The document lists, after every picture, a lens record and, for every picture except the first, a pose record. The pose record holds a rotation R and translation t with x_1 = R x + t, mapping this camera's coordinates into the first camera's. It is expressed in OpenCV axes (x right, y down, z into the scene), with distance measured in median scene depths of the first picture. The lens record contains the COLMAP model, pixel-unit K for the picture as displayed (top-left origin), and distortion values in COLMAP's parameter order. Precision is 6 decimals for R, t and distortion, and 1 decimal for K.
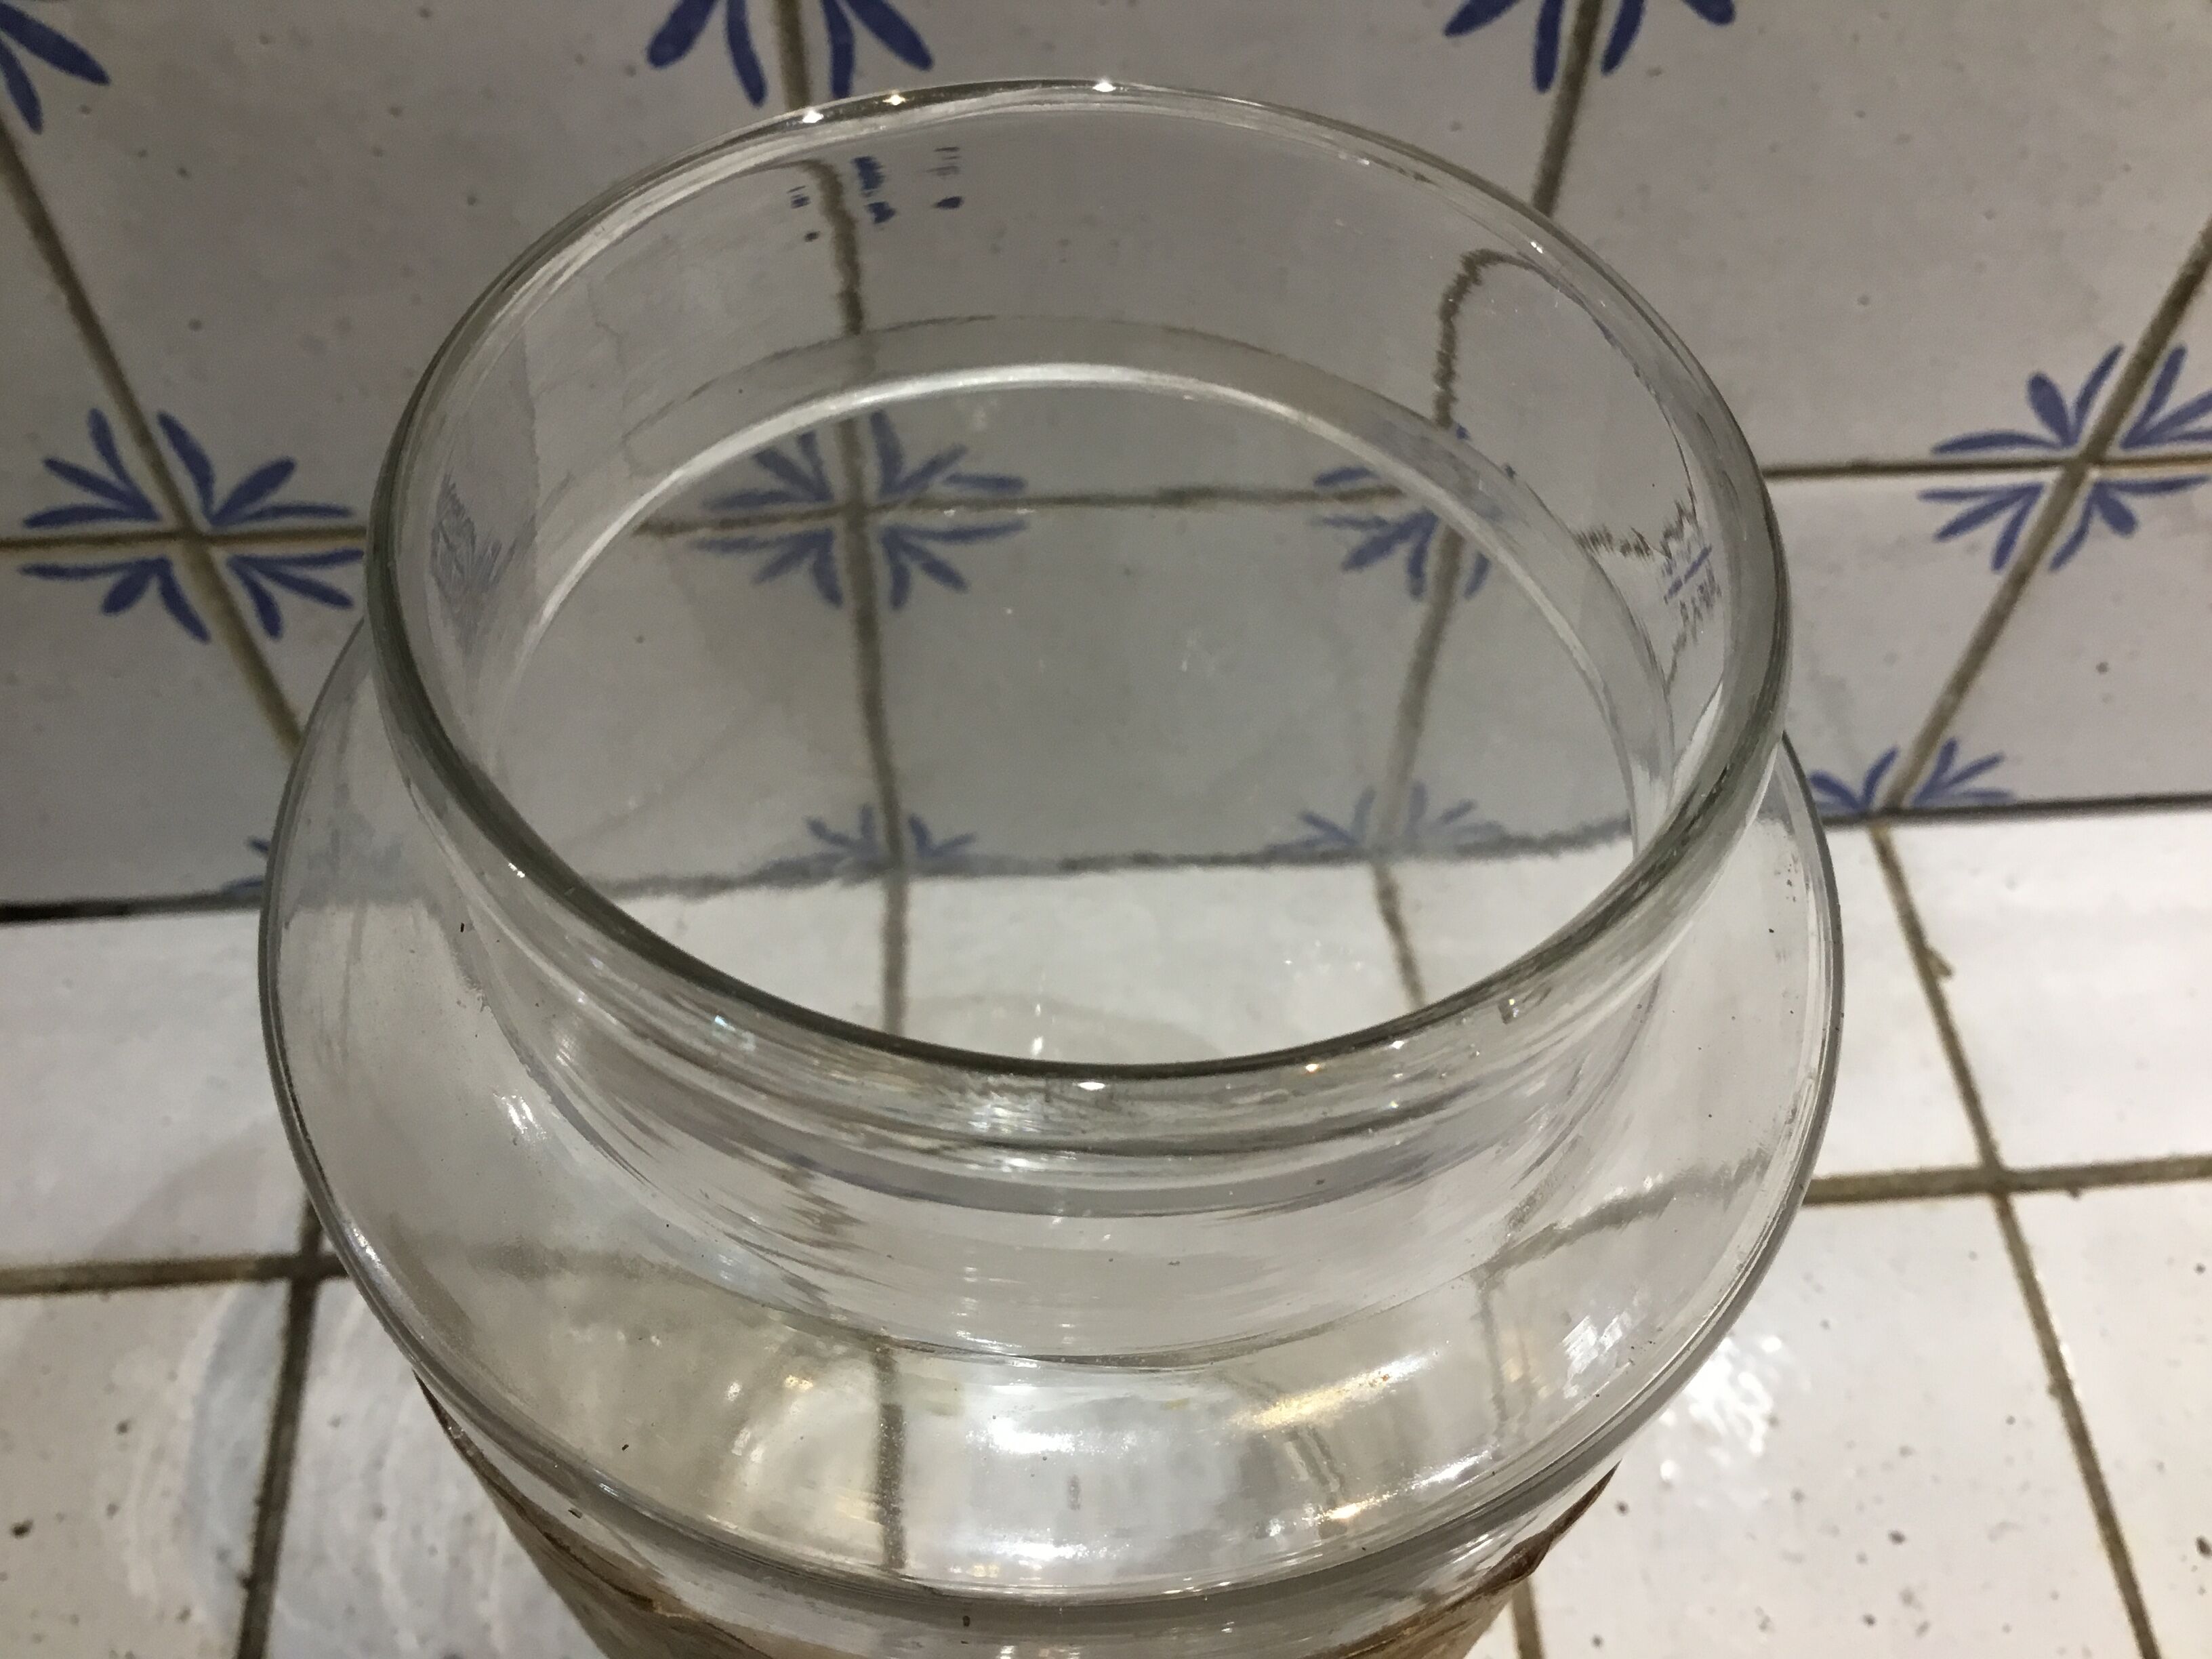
lens RADIAL K [[2118.0, 0, 1107.1], [0, 2118.0, 894.0], [0, 0, 1]] dist [0.018347, -0.017157]
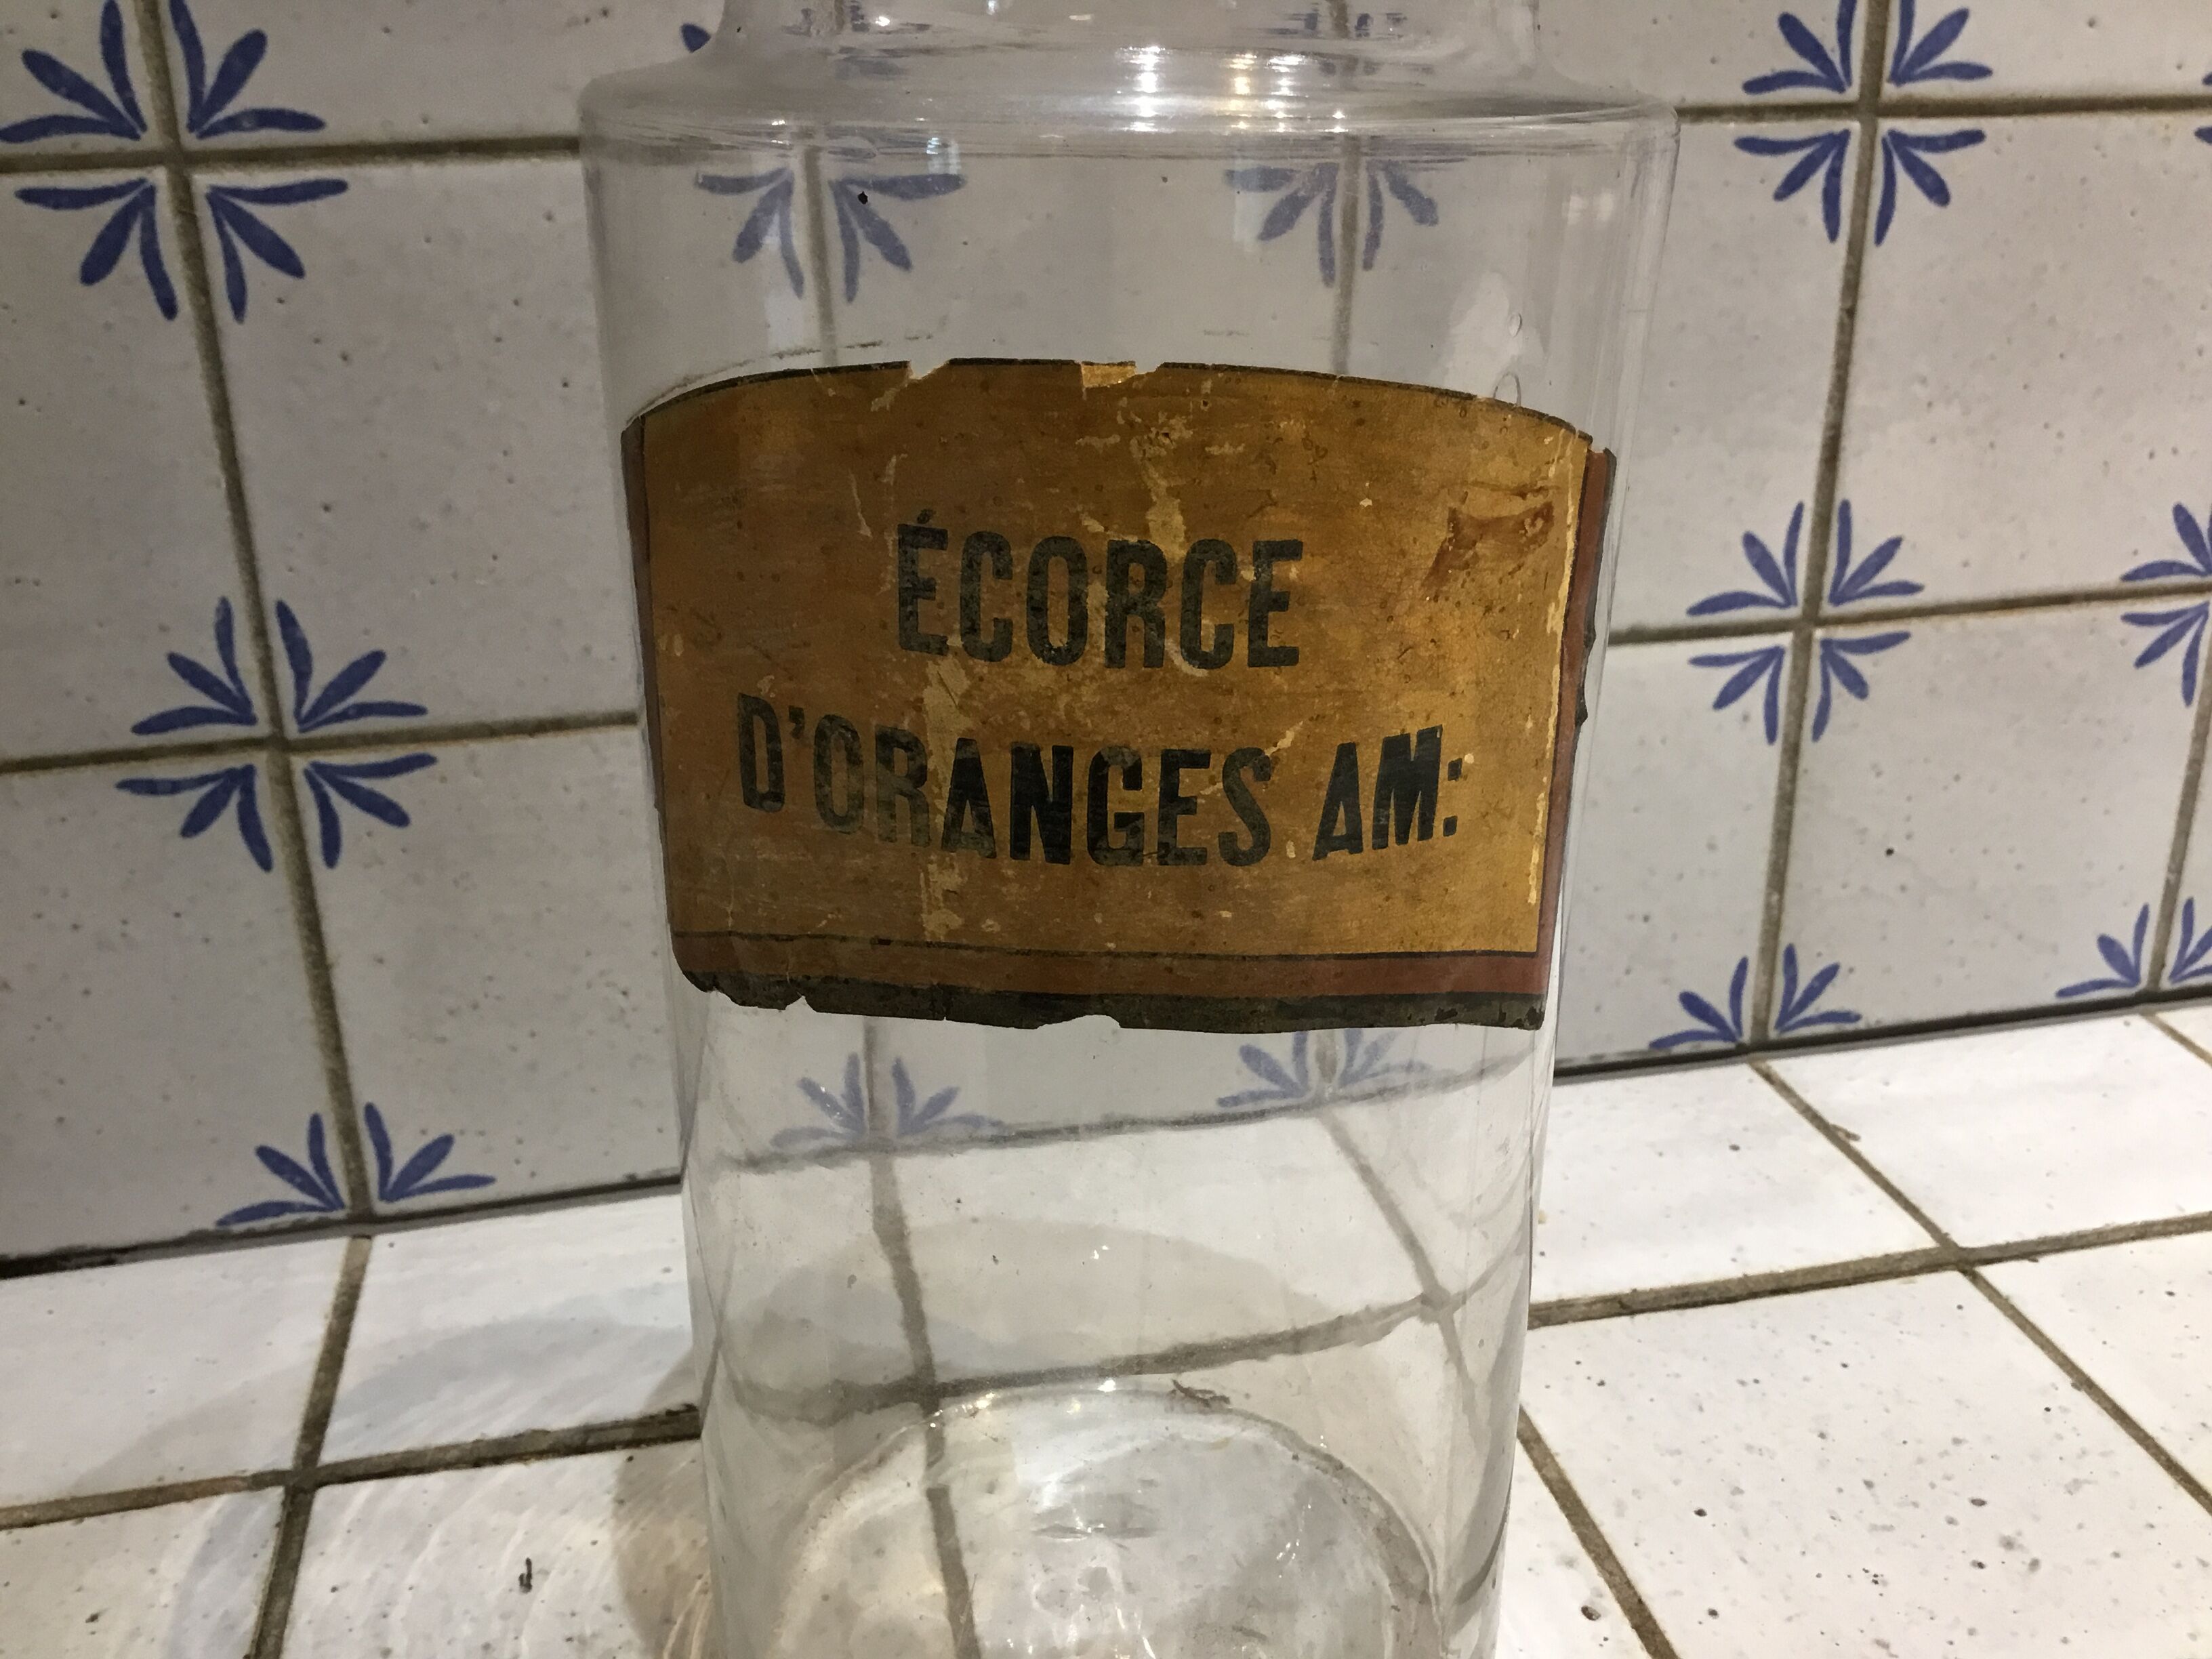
lens RADIAL K [[2137.0, 0, 1103.5], [0, 2137.0, 892.8], [0, 0, 1]] dist [0.049845, -0.022771]
pose [[0.989927, -0.087111, 0.111608, -0.112206], [0.134321, 0.827031, -0.545873, 0.560709], [-0.044752, 0.555366, 0.830401, 0.039103]]
